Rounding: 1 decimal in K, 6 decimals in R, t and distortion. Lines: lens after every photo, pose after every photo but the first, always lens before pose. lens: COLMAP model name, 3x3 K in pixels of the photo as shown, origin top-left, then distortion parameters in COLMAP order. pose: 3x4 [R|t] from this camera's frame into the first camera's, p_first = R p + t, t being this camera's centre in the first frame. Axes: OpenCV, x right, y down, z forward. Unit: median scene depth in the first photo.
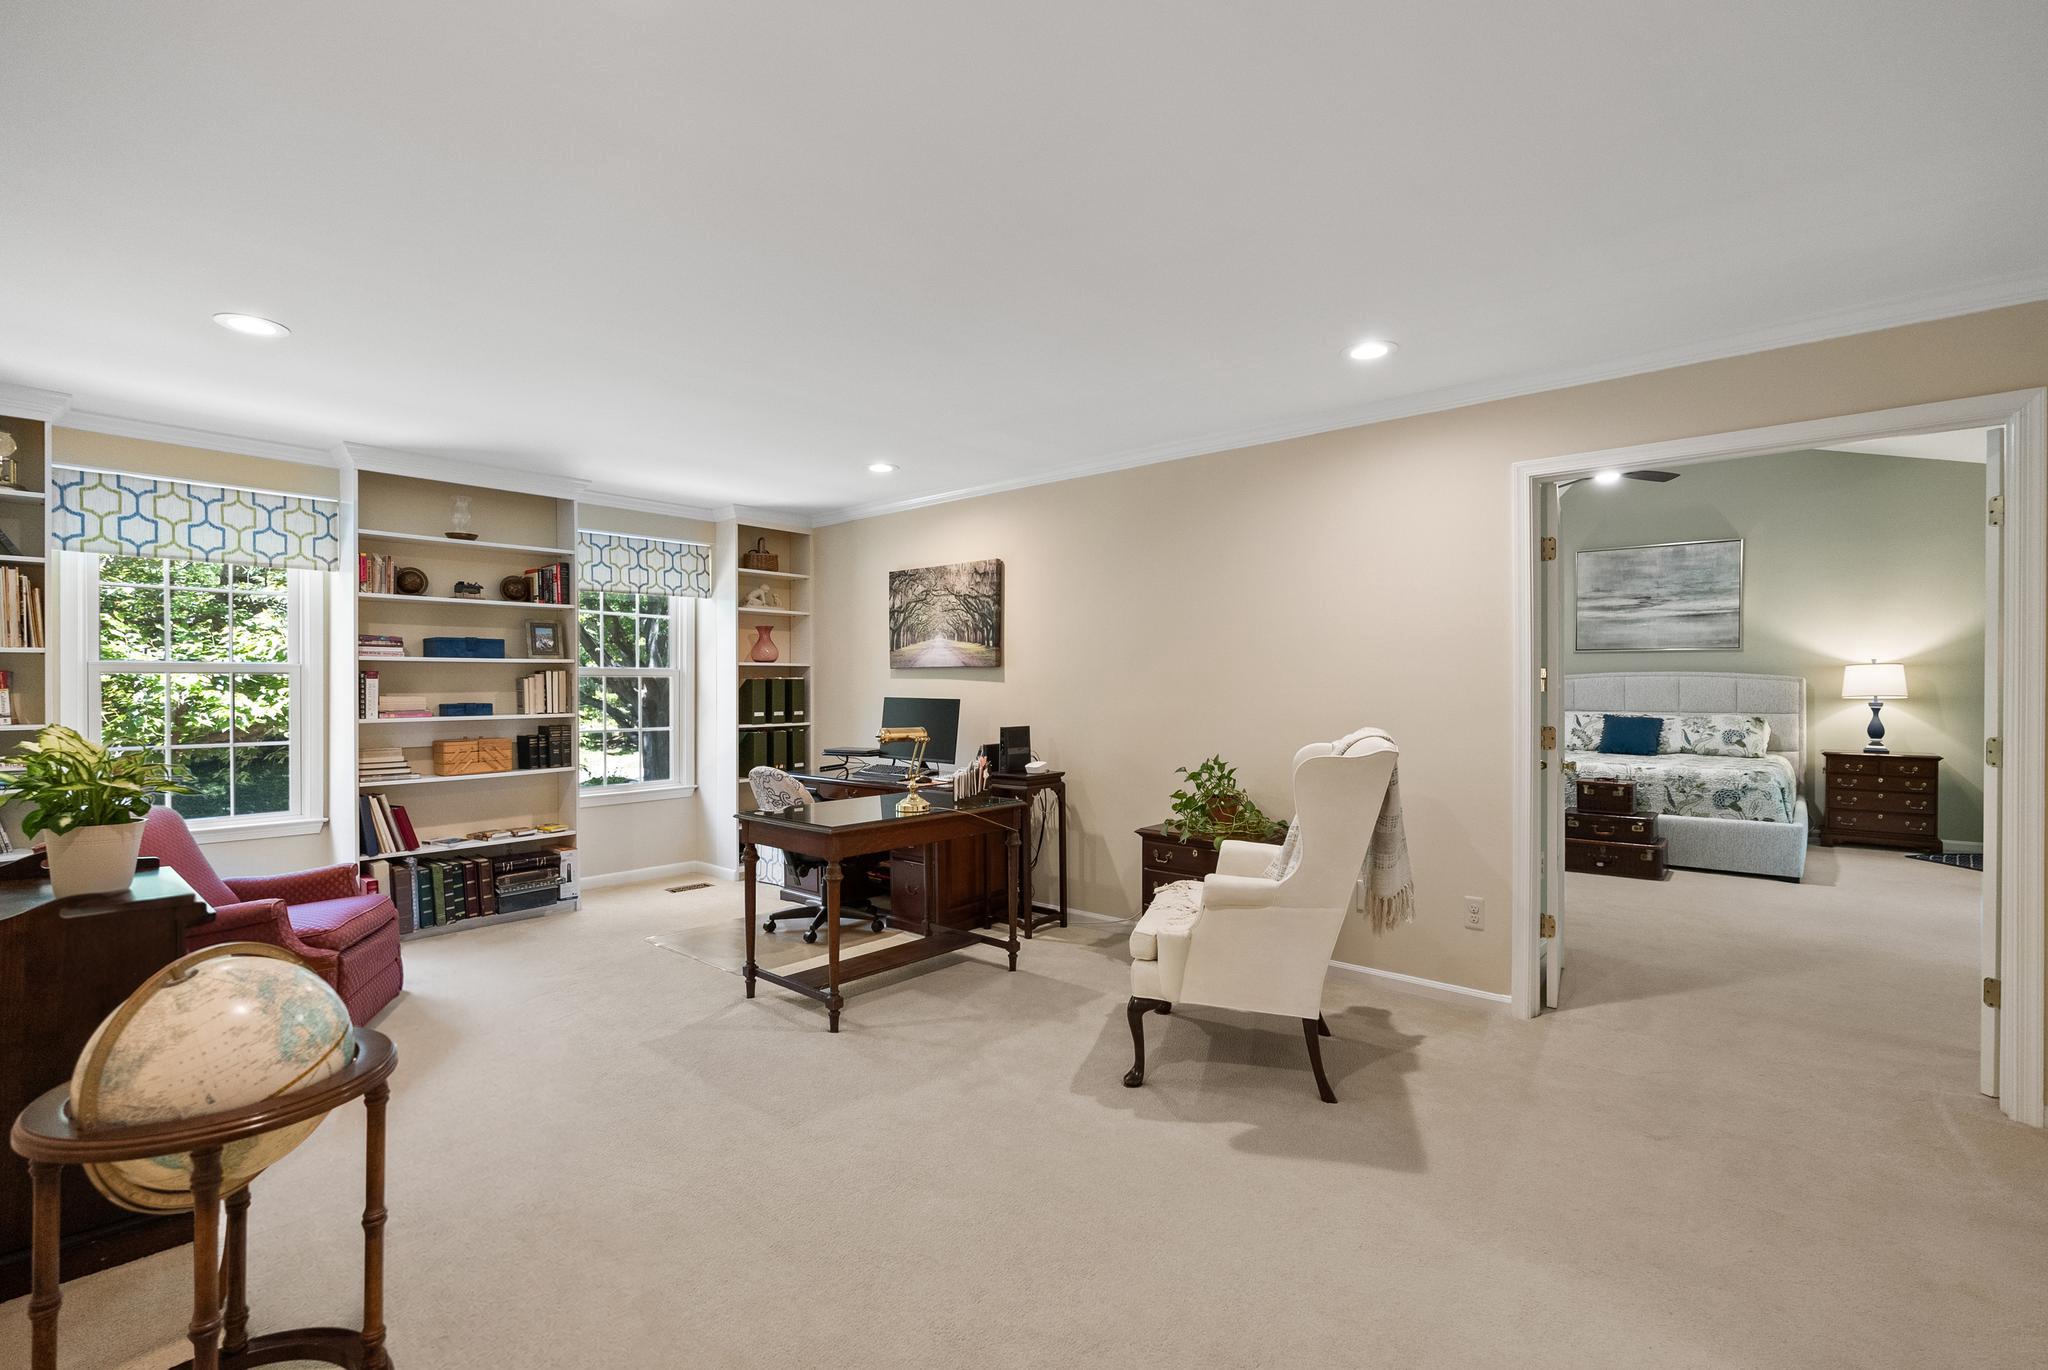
lens RADIAL K [[927.4, 0, 1023.3], [0, 927.4, 684.9], [0, 0, 1]] dist [-0.009032, 0.001488]
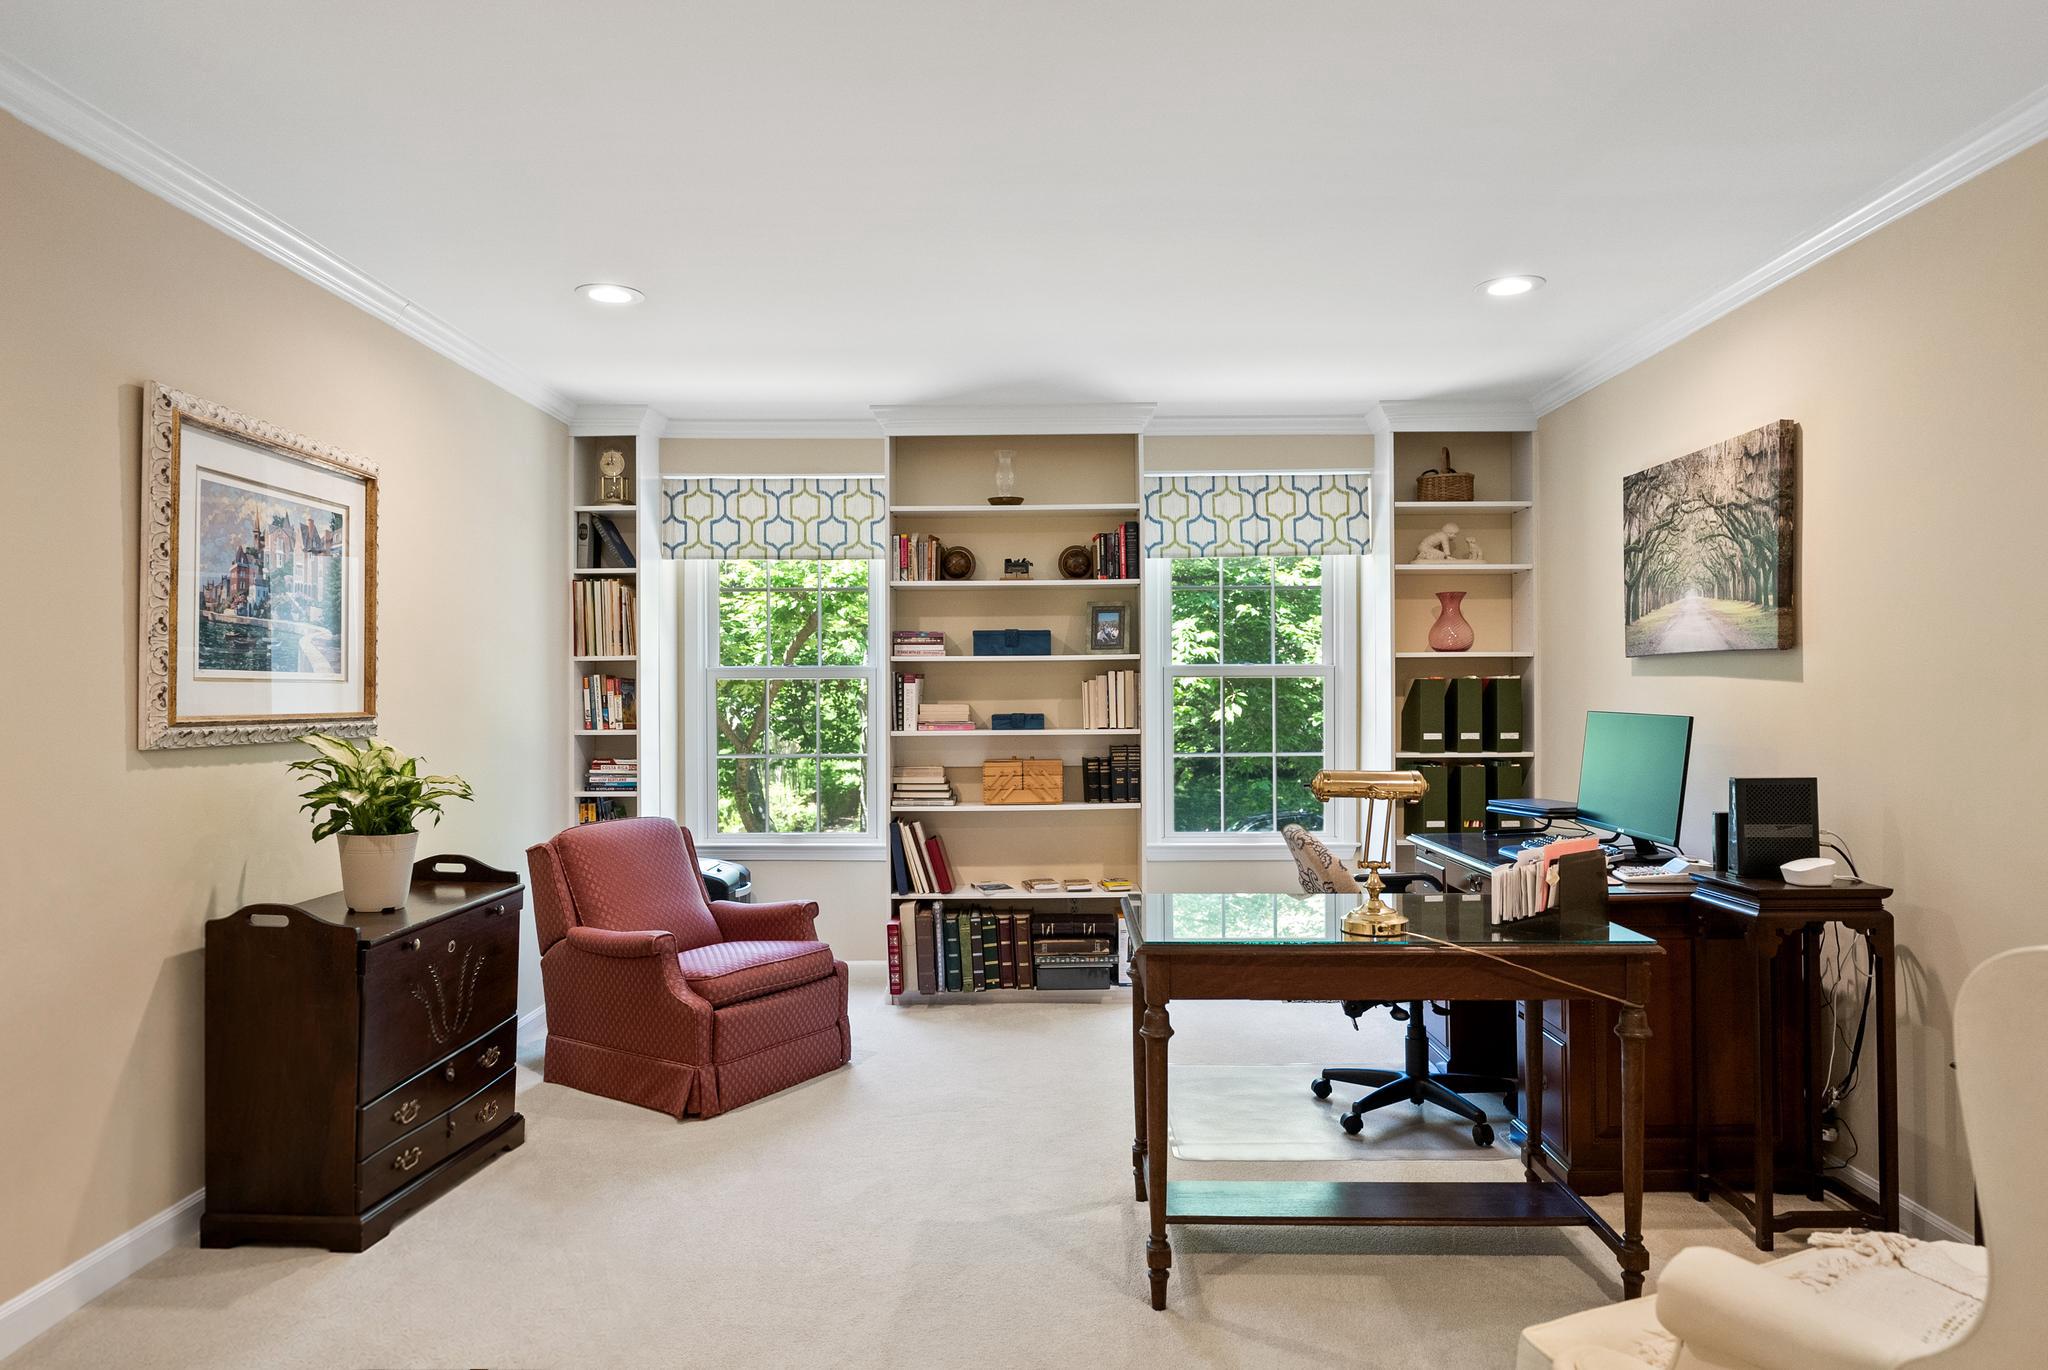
lens RADIAL K [[1289.7, 0, 1024.2], [0, 1289.7, 684.1], [0, 0, 1]] dist [-0.002306, -0.000144]
pose [[0.644932, -0.005894, -0.764217, 0.234221], [0.003423, 0.999983, -0.004823, 0.000272], [0.764232, 0.000495, 0.644941, 0.295626]]
